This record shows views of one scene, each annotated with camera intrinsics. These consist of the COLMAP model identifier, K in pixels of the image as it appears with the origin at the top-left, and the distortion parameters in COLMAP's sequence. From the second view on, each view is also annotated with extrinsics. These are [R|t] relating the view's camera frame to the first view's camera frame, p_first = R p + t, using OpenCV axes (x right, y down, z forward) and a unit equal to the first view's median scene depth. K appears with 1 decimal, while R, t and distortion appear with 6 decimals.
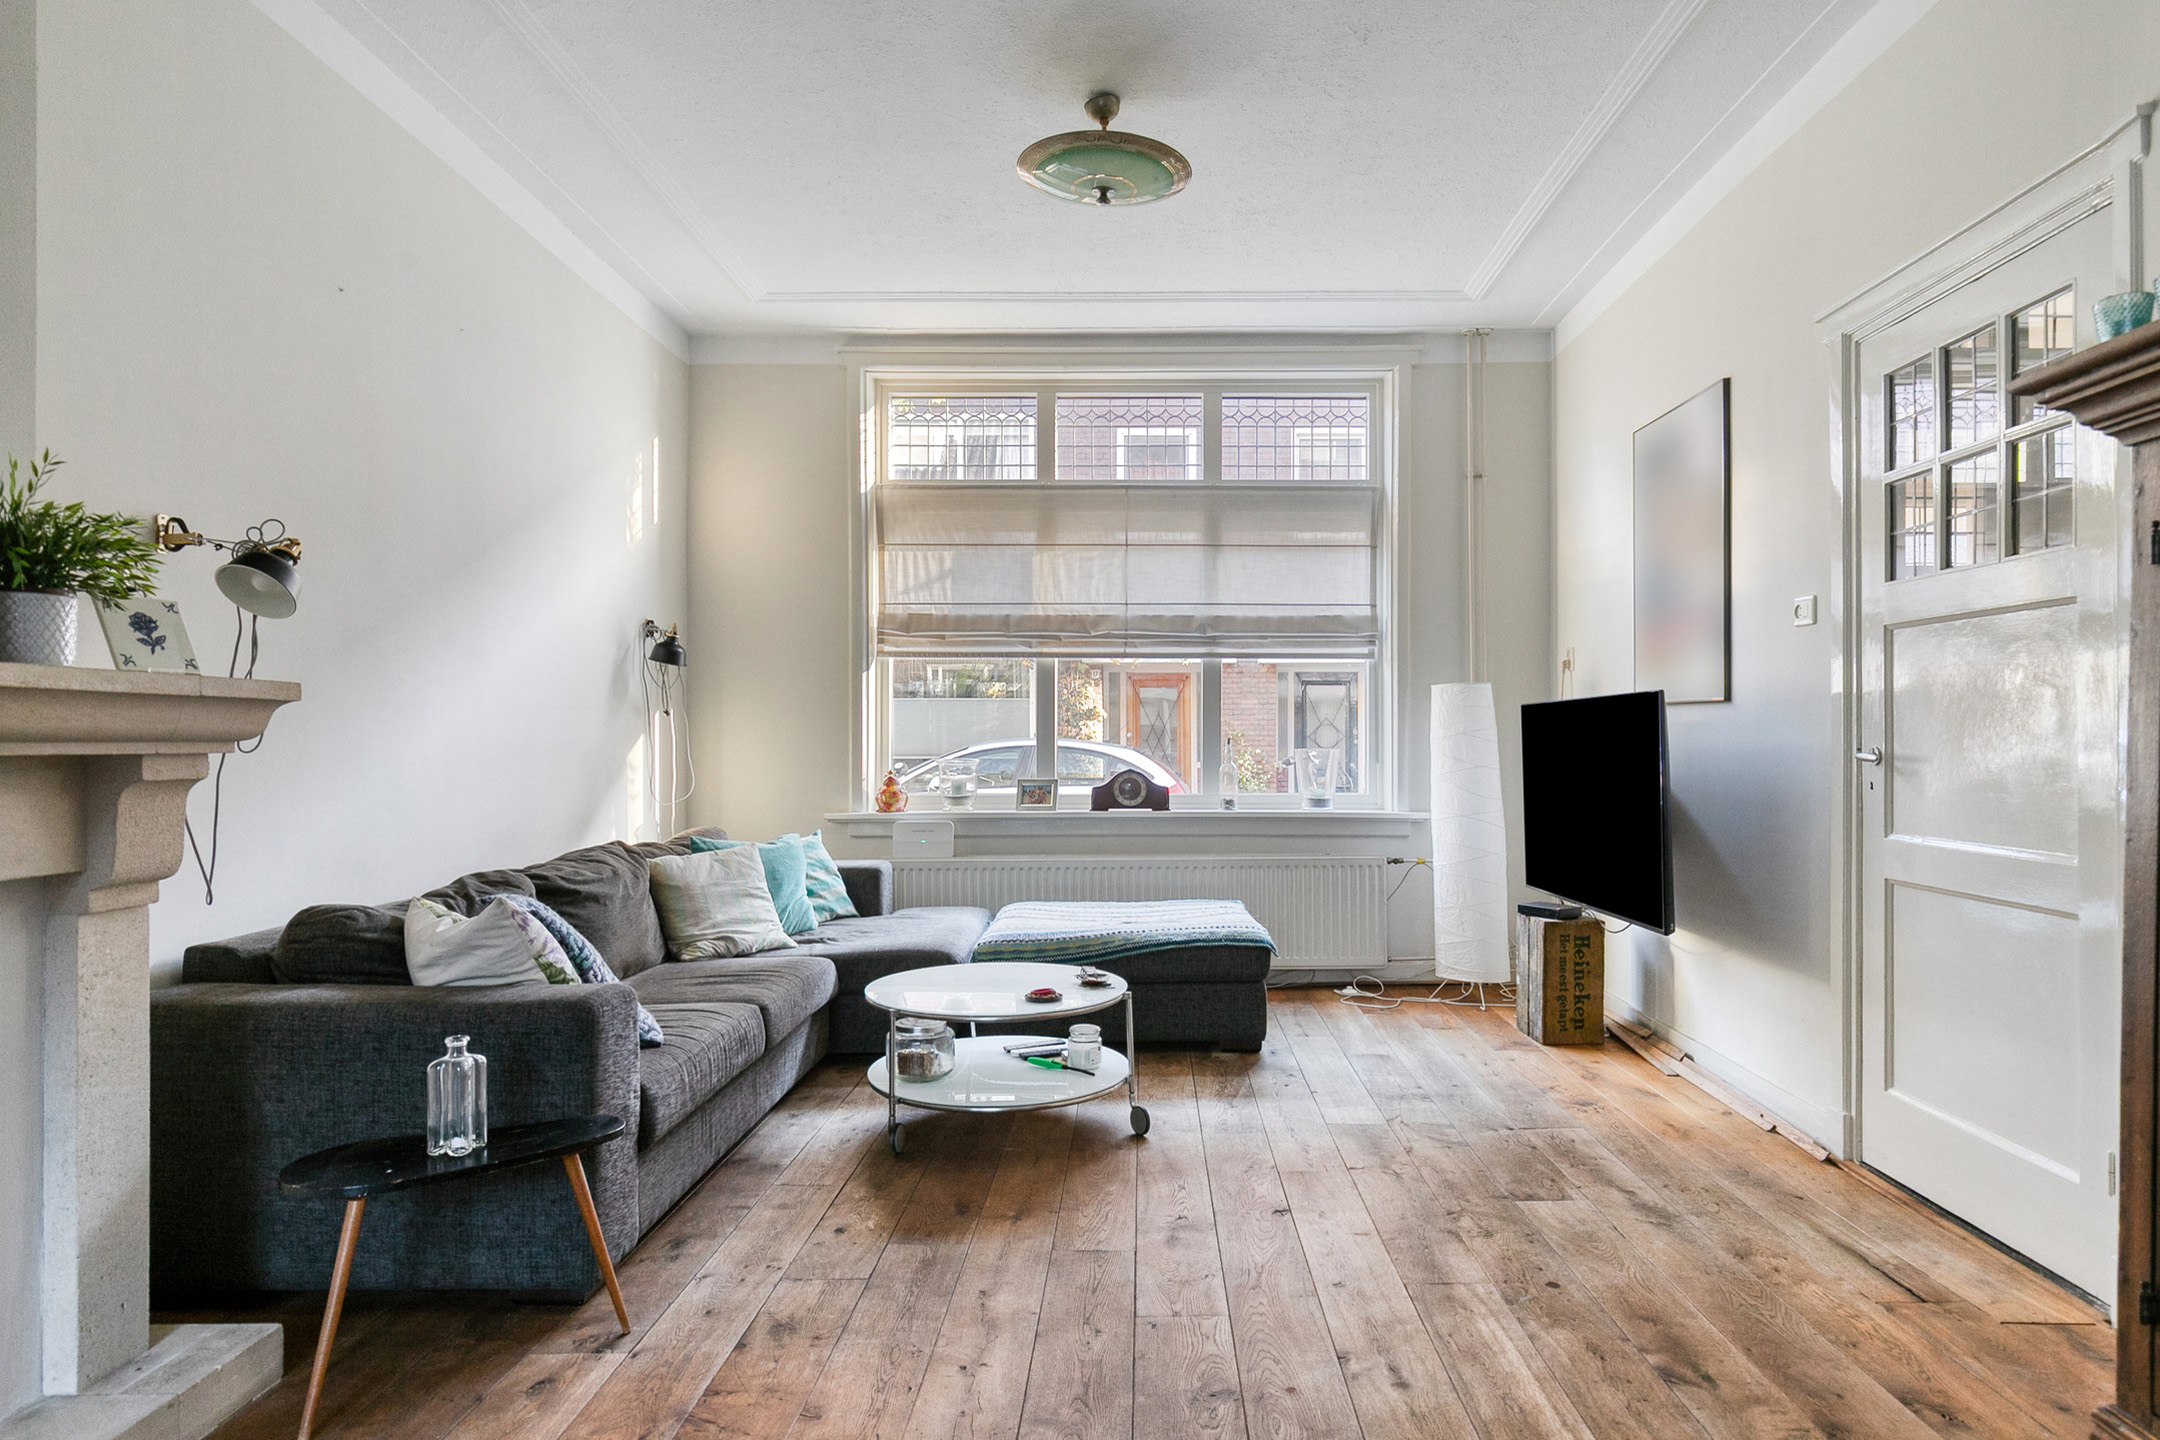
lens RADIAL K [[1171.1, 0, 1088.2], [0, 1171.1, 726.5], [0, 0, 1]] dist [-0.012281, -0.002429]
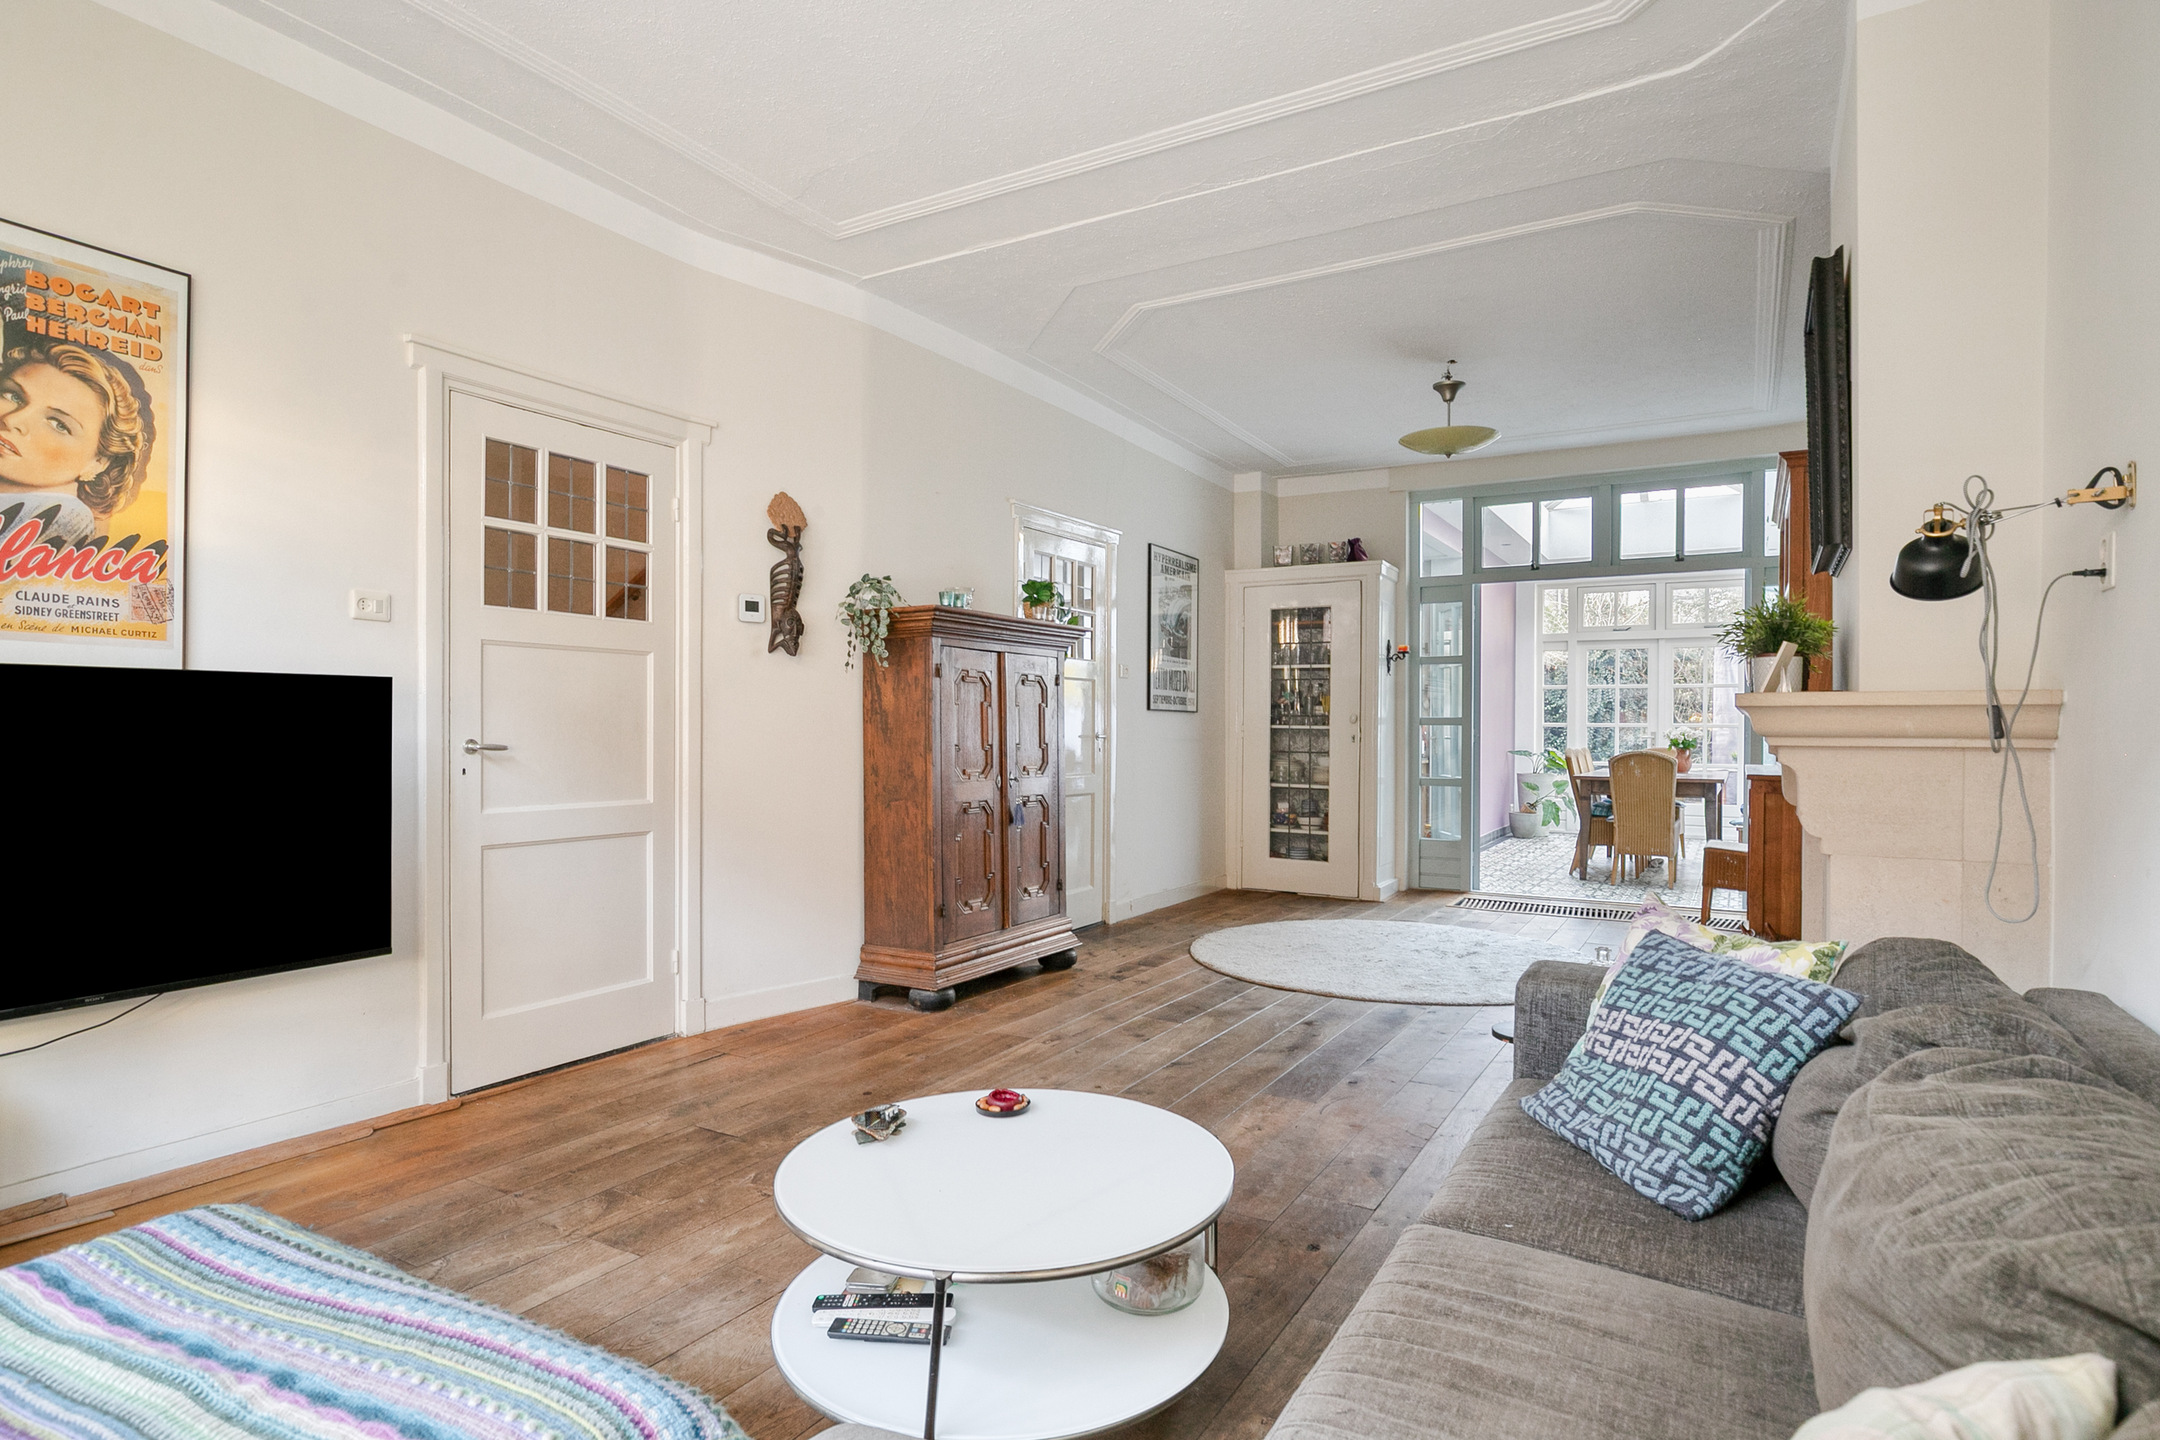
lens RADIAL K [[1174.6, 0, 1091.4], [0, 1174.6, 724.8], [0, 0, 1]] dist [0.001588, 0.000152]
pose [[-0.876381, 0.002621, 0.481612, -0.531300], [-0.000946, 0.999974, -0.007163, 0.011178], [-0.481618, -0.006733, -0.876355, 1.980668]]
